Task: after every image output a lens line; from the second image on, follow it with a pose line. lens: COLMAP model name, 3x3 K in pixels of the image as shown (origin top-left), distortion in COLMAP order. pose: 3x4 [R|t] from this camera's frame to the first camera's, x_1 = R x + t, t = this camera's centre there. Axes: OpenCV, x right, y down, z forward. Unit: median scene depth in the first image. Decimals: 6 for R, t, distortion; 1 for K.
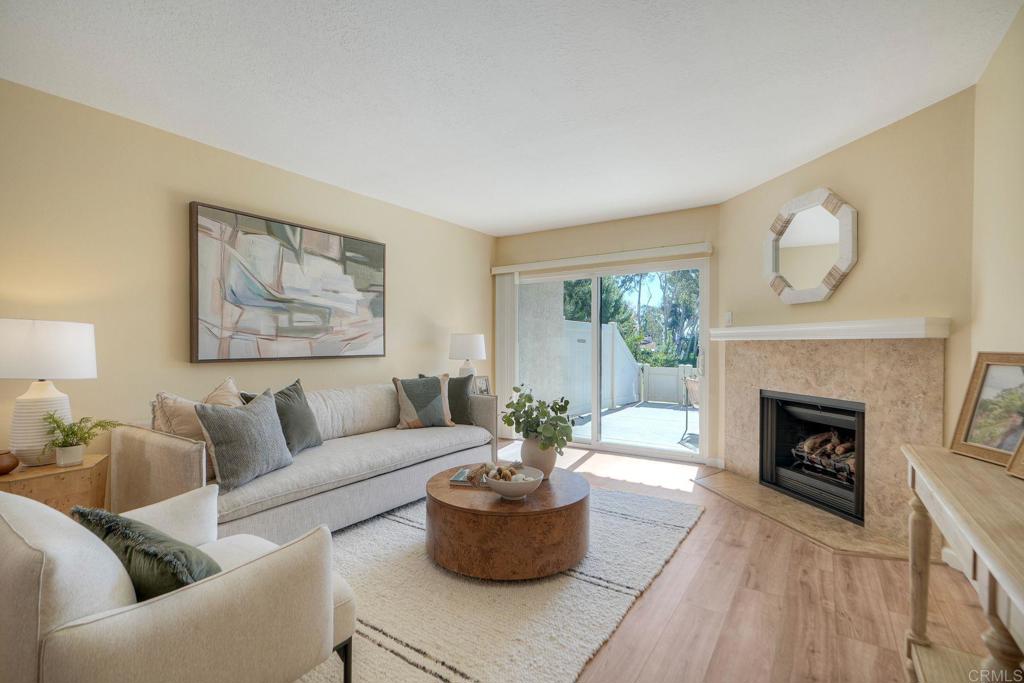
lens RADIAL K [[466.8, 0, 514.3], [0, 466.8, 345.5], [0, 0, 1]] dist [-0.004193, -0.000150]
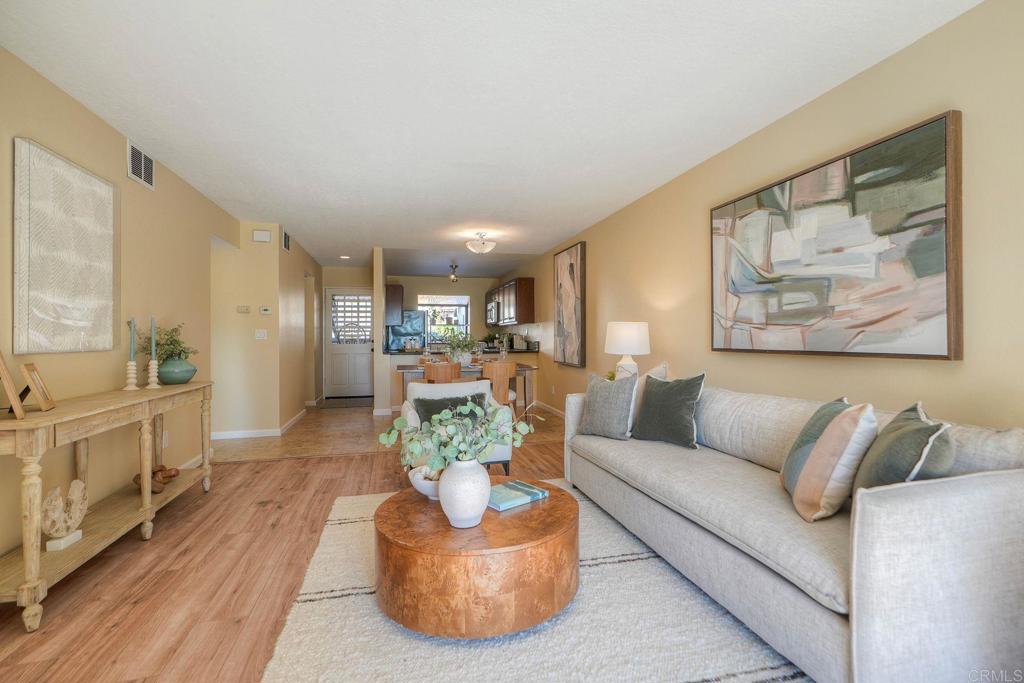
lens RADIAL K [[466.8, 0, 515.4], [0, 466.8, 333.2], [0, 0, 1]] dist [-0.004193, -0.000150]
pose [[-0.664641, -0.002114, -0.747160, 0.426105], [0.002646, 0.999983, -0.005183, -0.000823], [0.747158, -0.005422, -0.664624, 1.232934]]
